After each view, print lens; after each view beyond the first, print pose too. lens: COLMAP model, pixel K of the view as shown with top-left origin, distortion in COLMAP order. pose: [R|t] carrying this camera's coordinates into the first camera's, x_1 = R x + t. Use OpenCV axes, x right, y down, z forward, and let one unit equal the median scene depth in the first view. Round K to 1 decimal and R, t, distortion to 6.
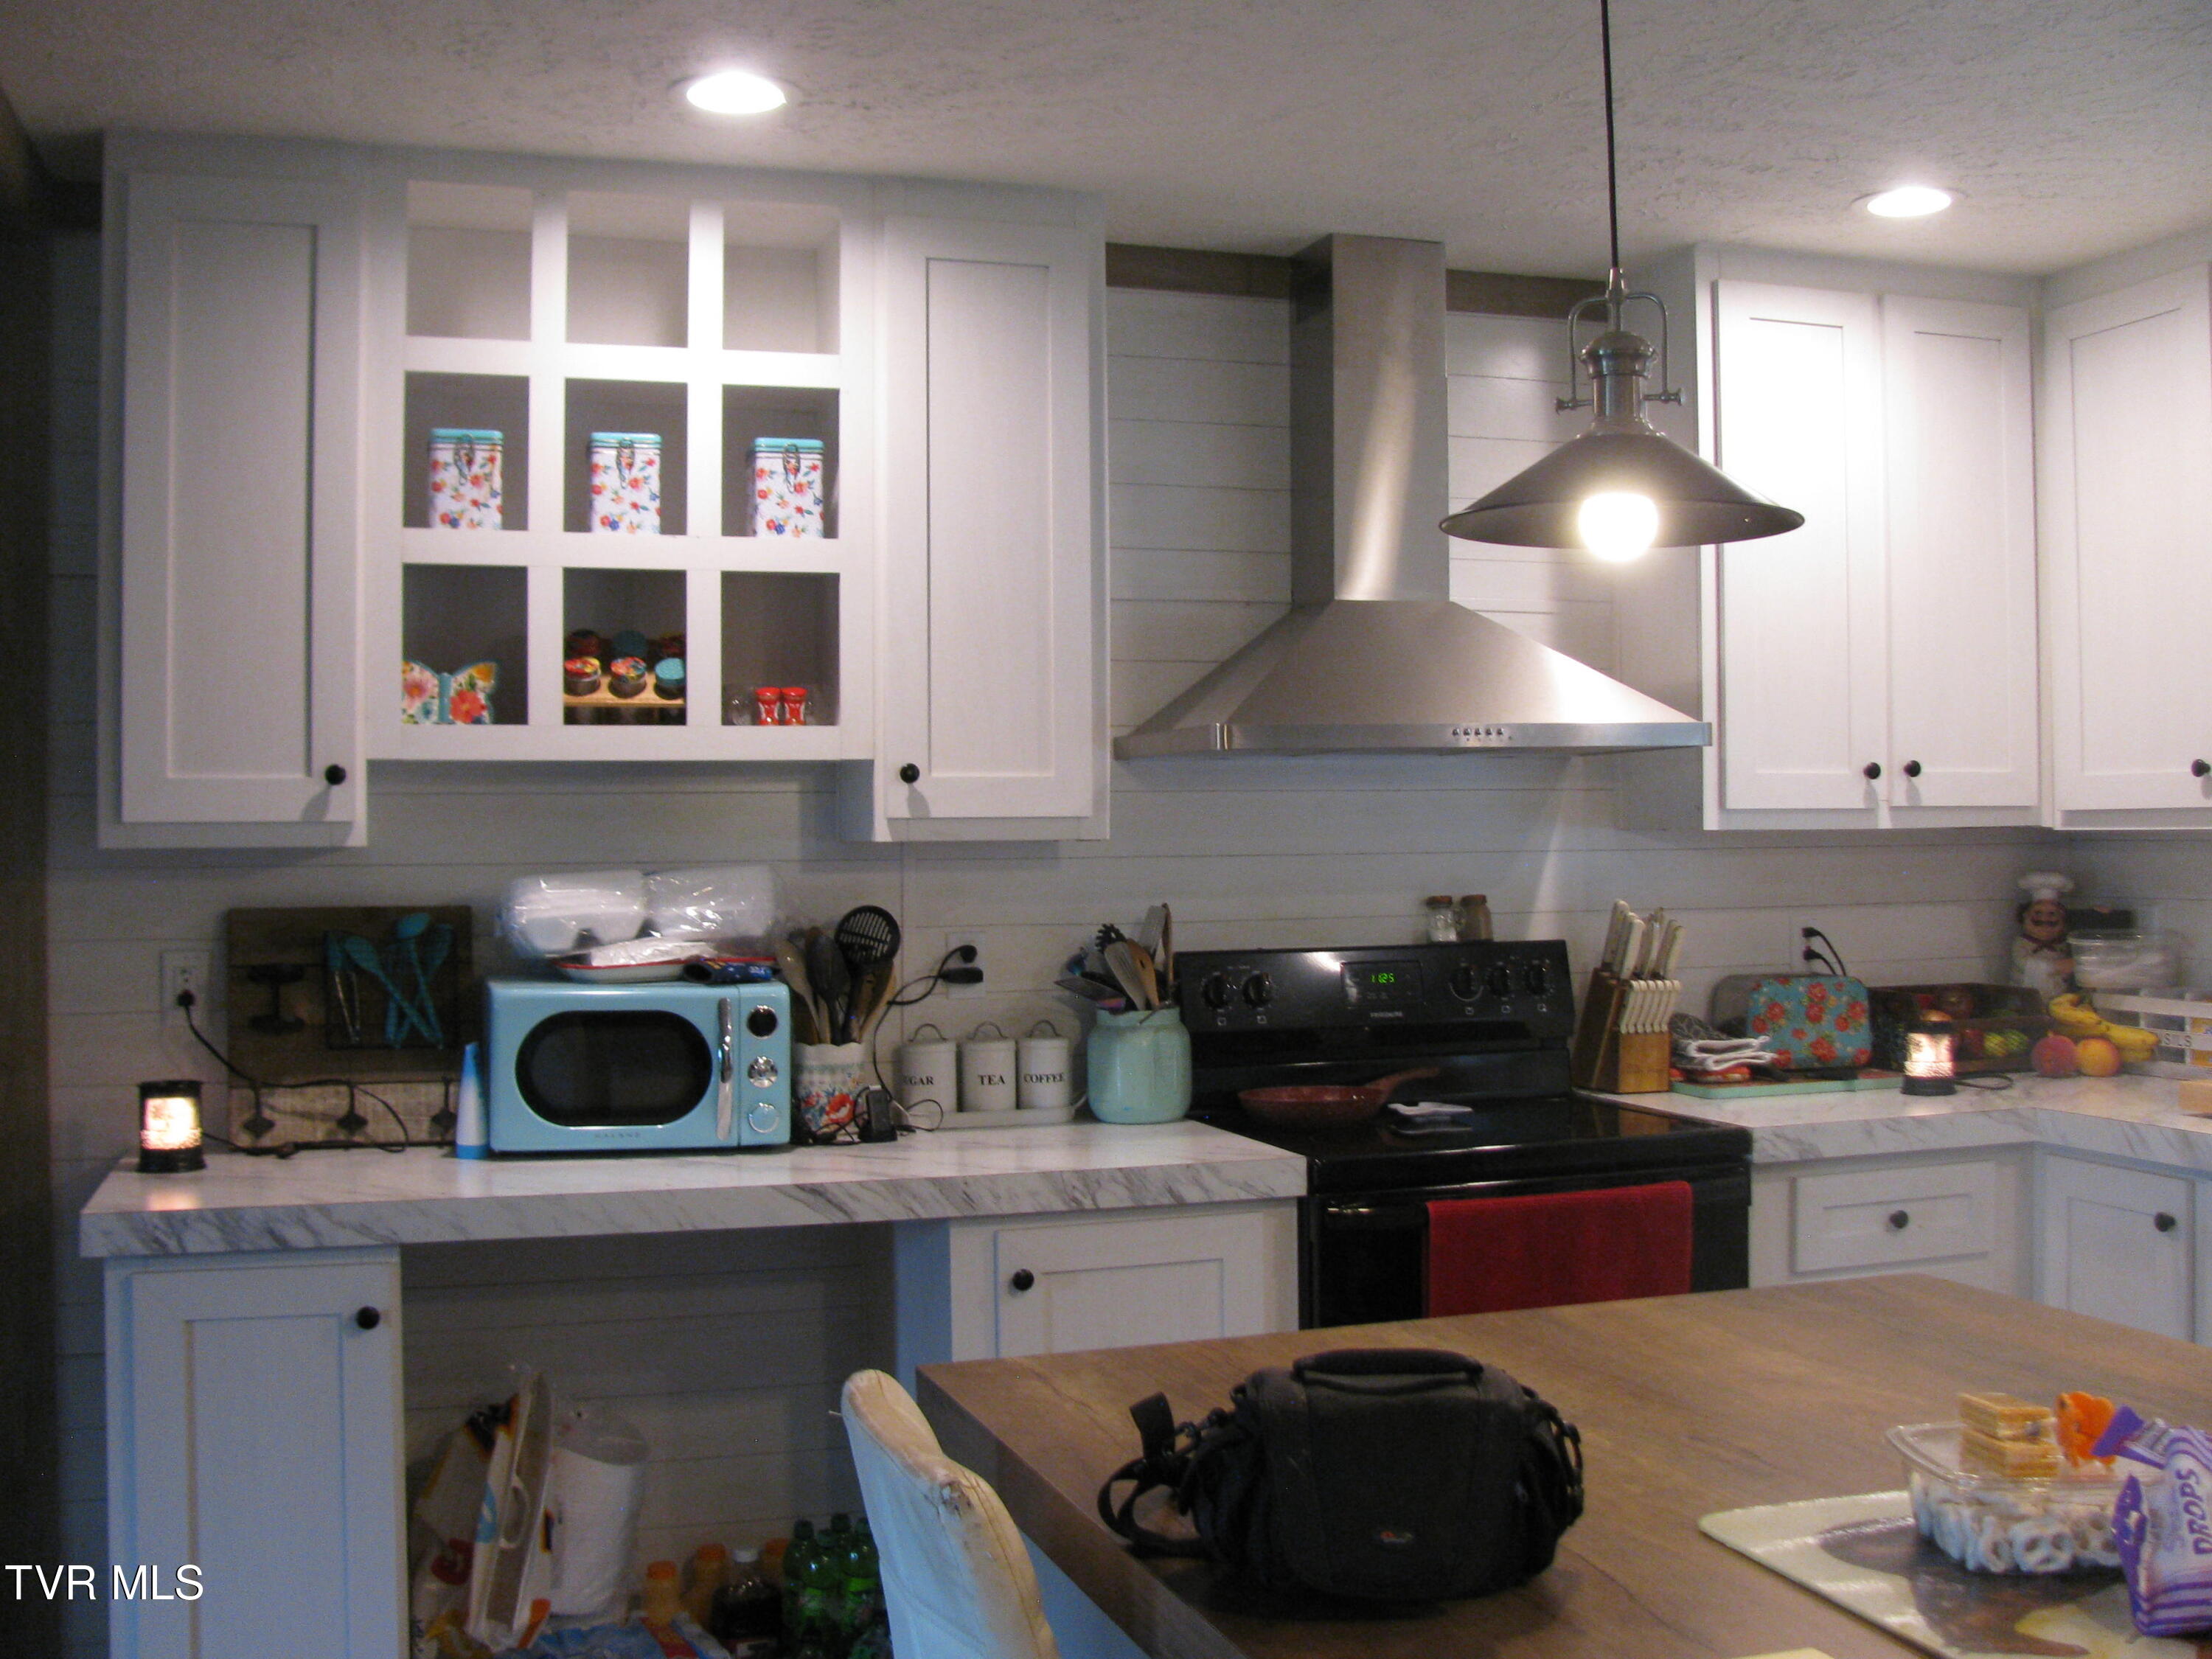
lens RADIAL K [[2260.0, 0, 1106.0], [0, 2260.0, 829.5], [0, 0, 1]] dist [-0.210931, 0.257488]
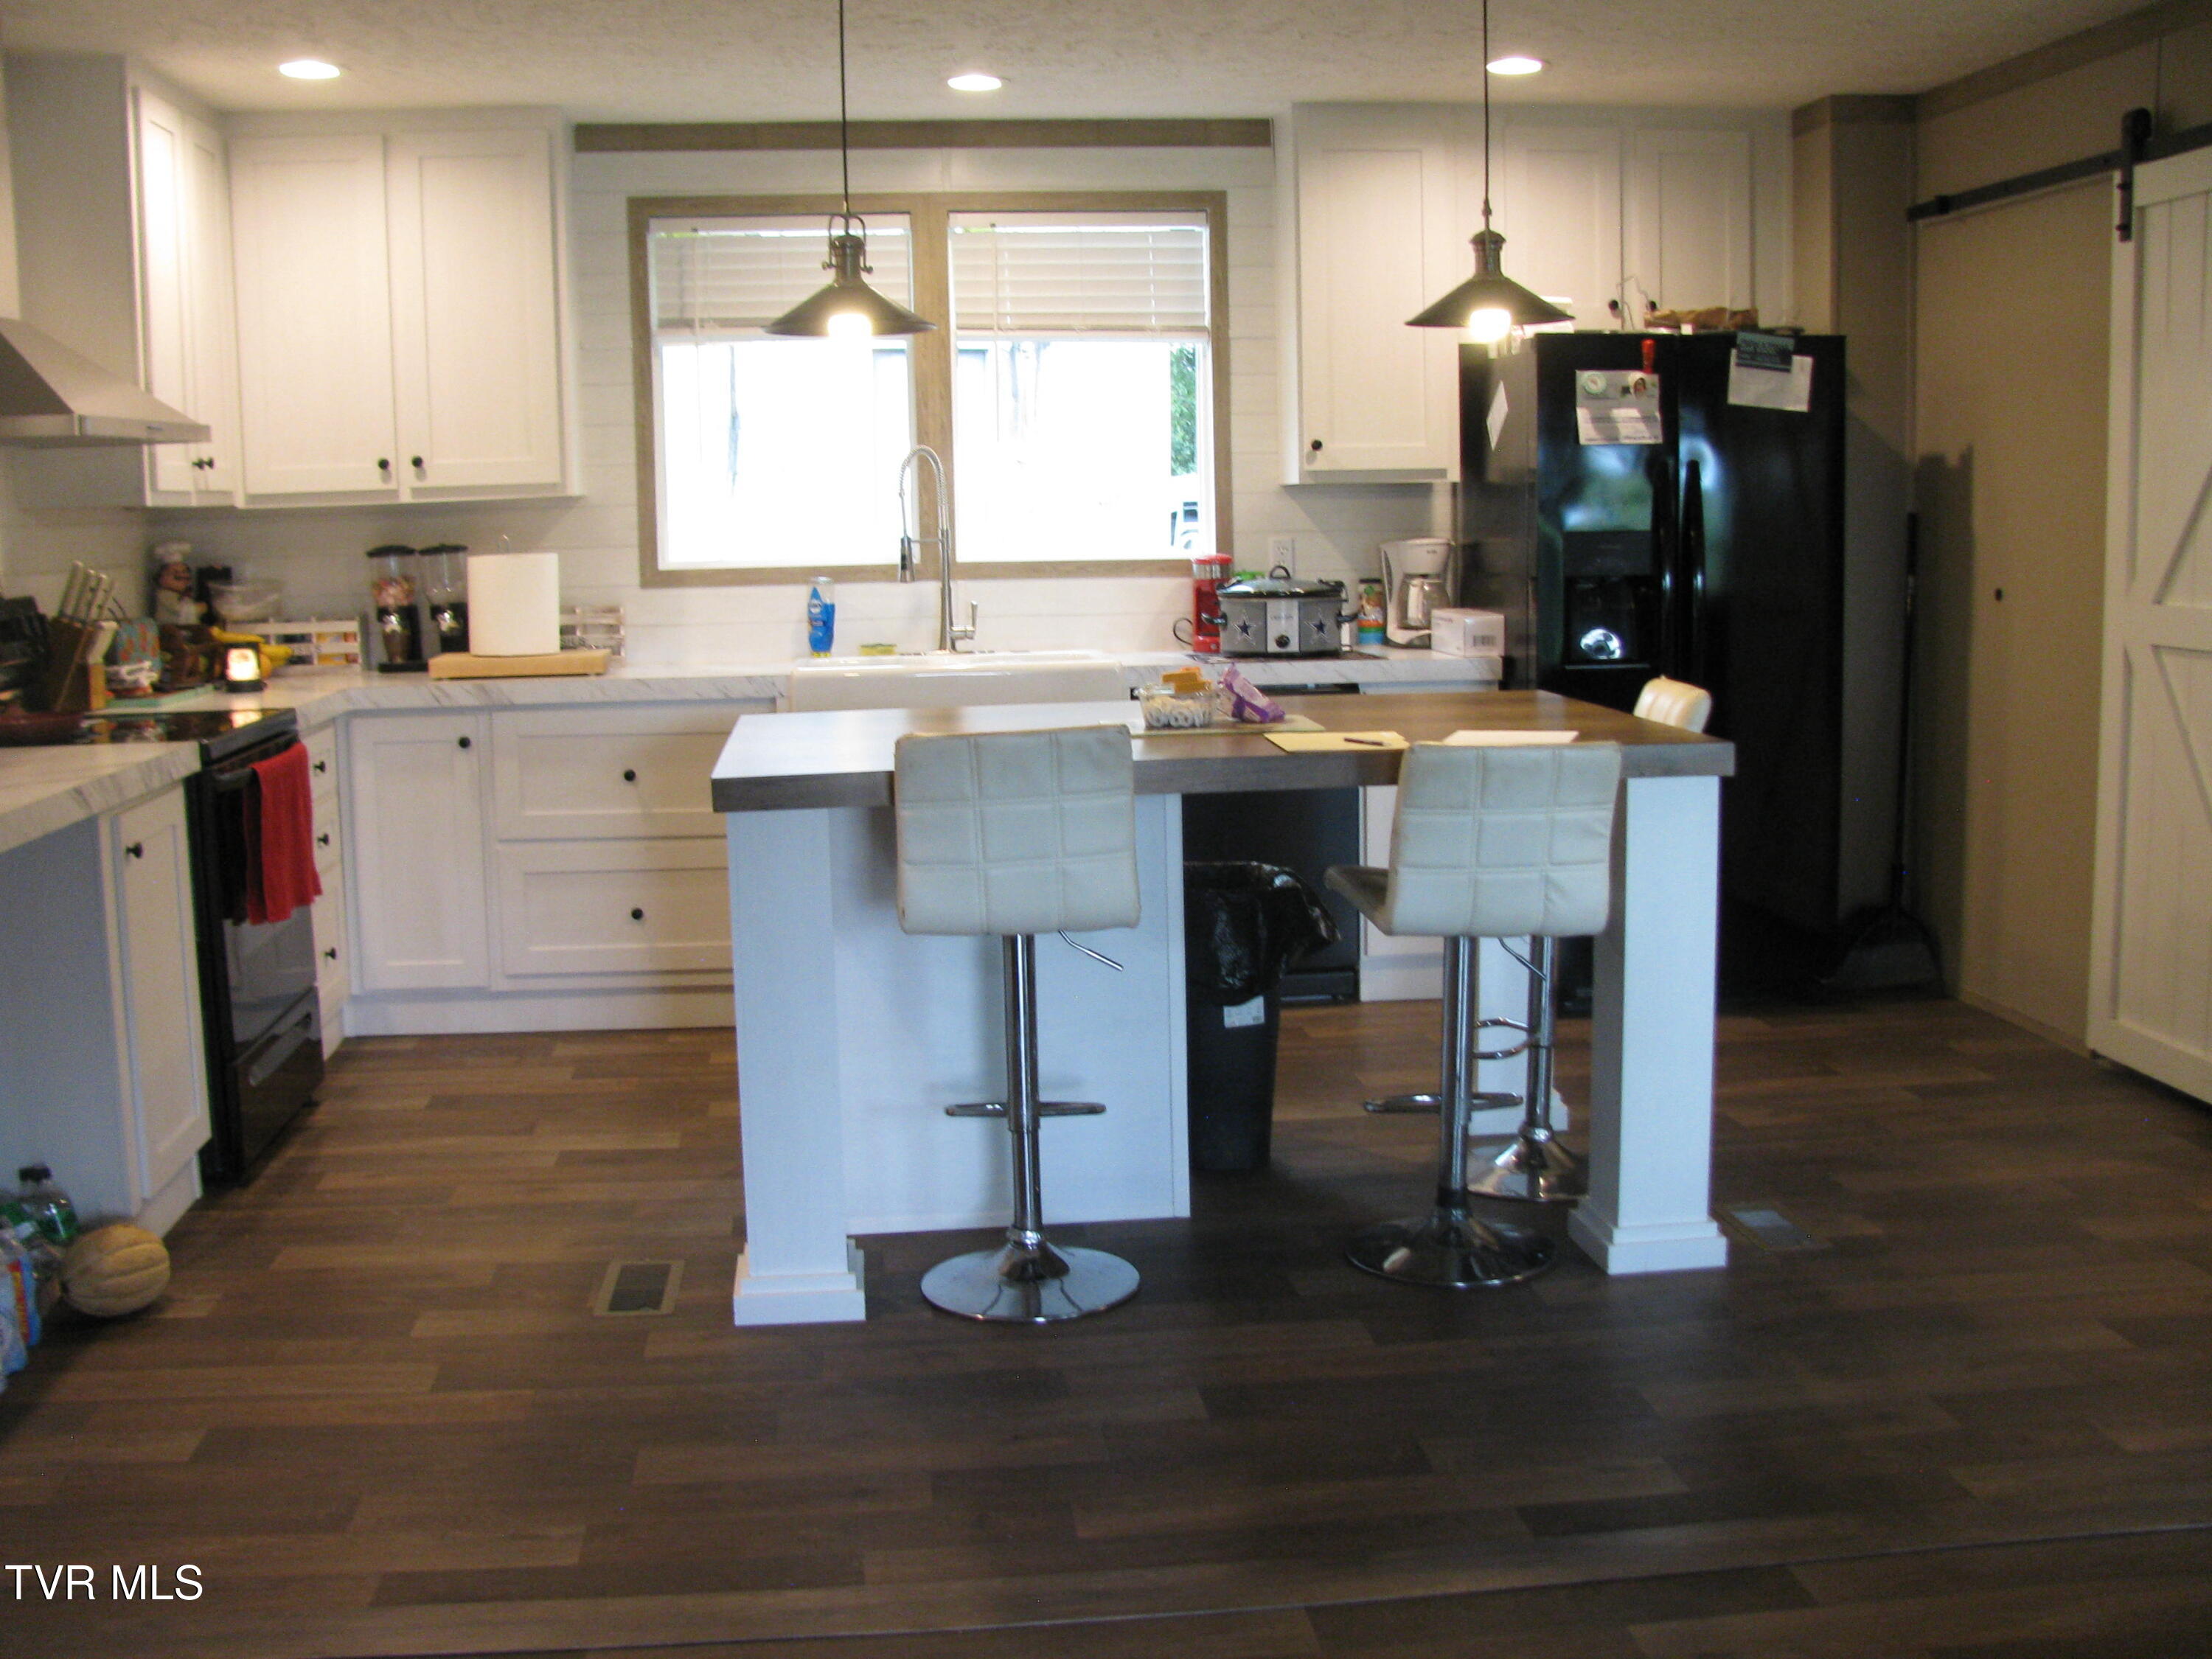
lens RADIAL K [[2260.0, 0, 1106.0], [0, 2260.0, 829.5], [0, 0, 1]] dist [-0.210931, 0.257488]
pose [[0.178004, -0.133815, 0.974889, -0.907000], [0.009155, 0.990893, 0.134340, 0.020909], [-0.983987, -0.014988, 0.177608, 0.188740]]
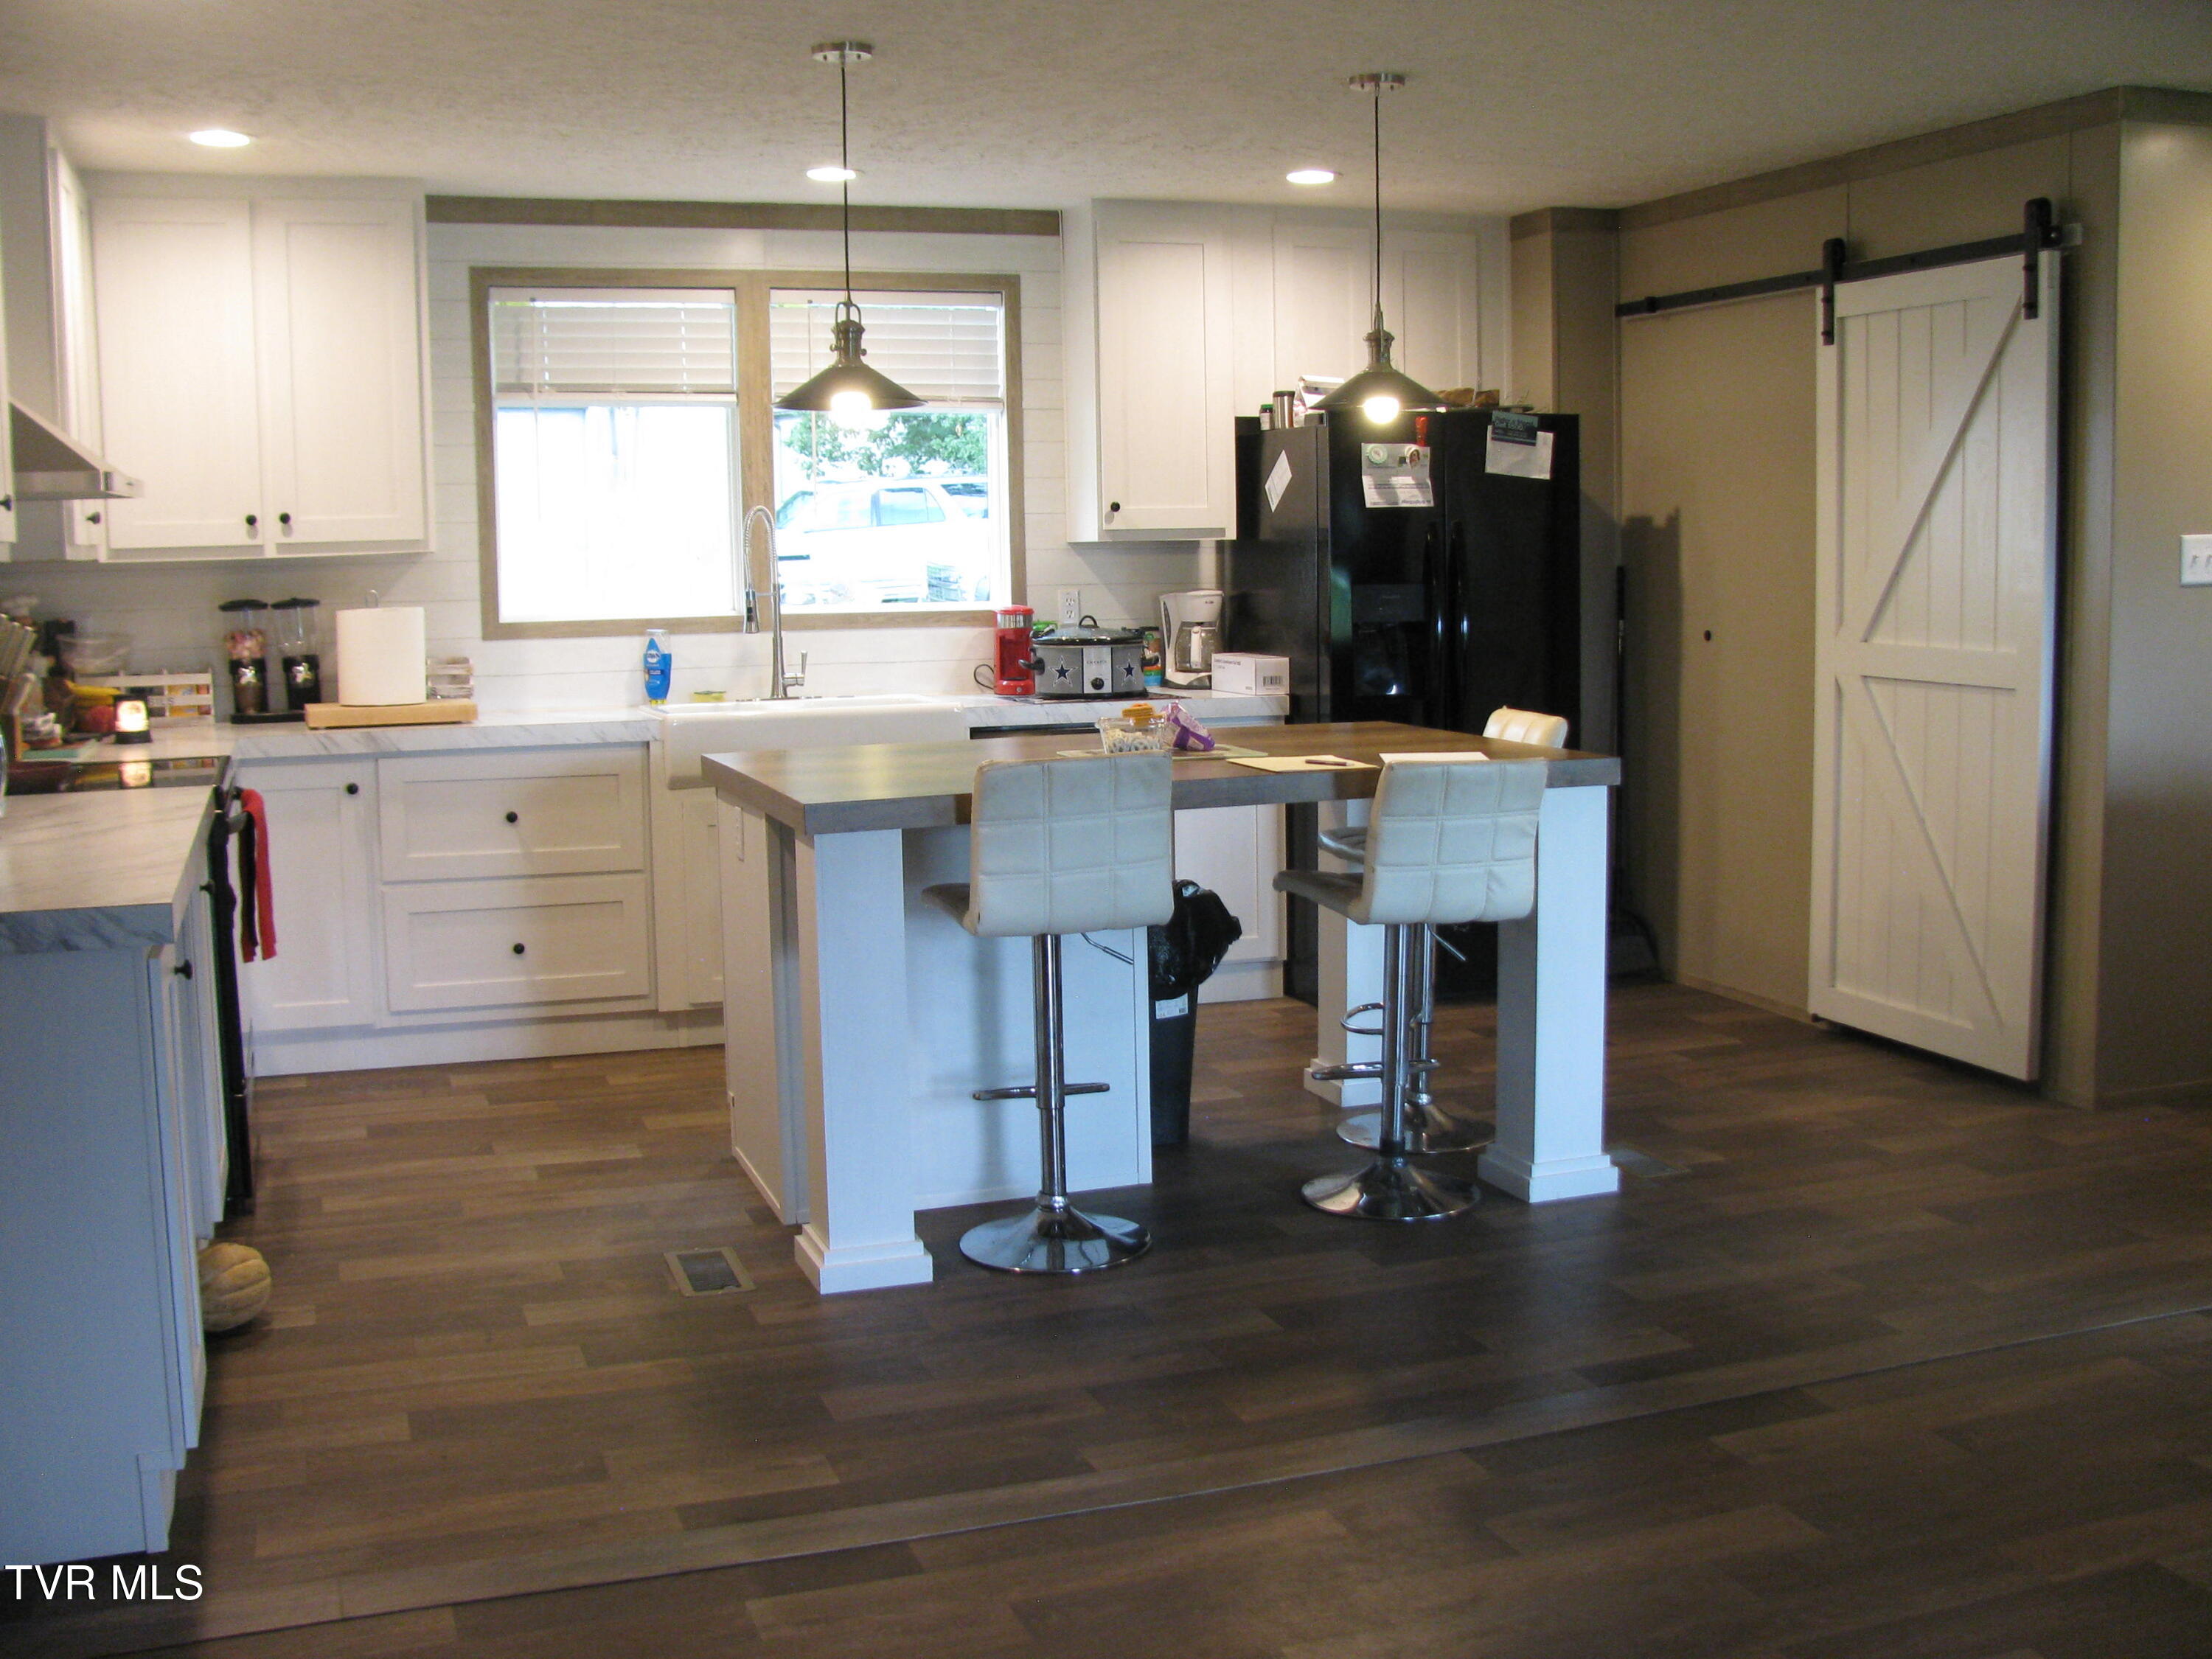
lens RADIAL K [[2260.0, 0, 1106.0], [0, 2260.0, 829.5], [0, 0, 1]] dist [-0.210931, 0.257488]
pose [[-0.056904, -0.112962, 0.991968, -1.073490], [0.007874, 0.993497, 0.113588, 0.017055], [-0.998349, 0.014275, -0.055645, 0.427924]]
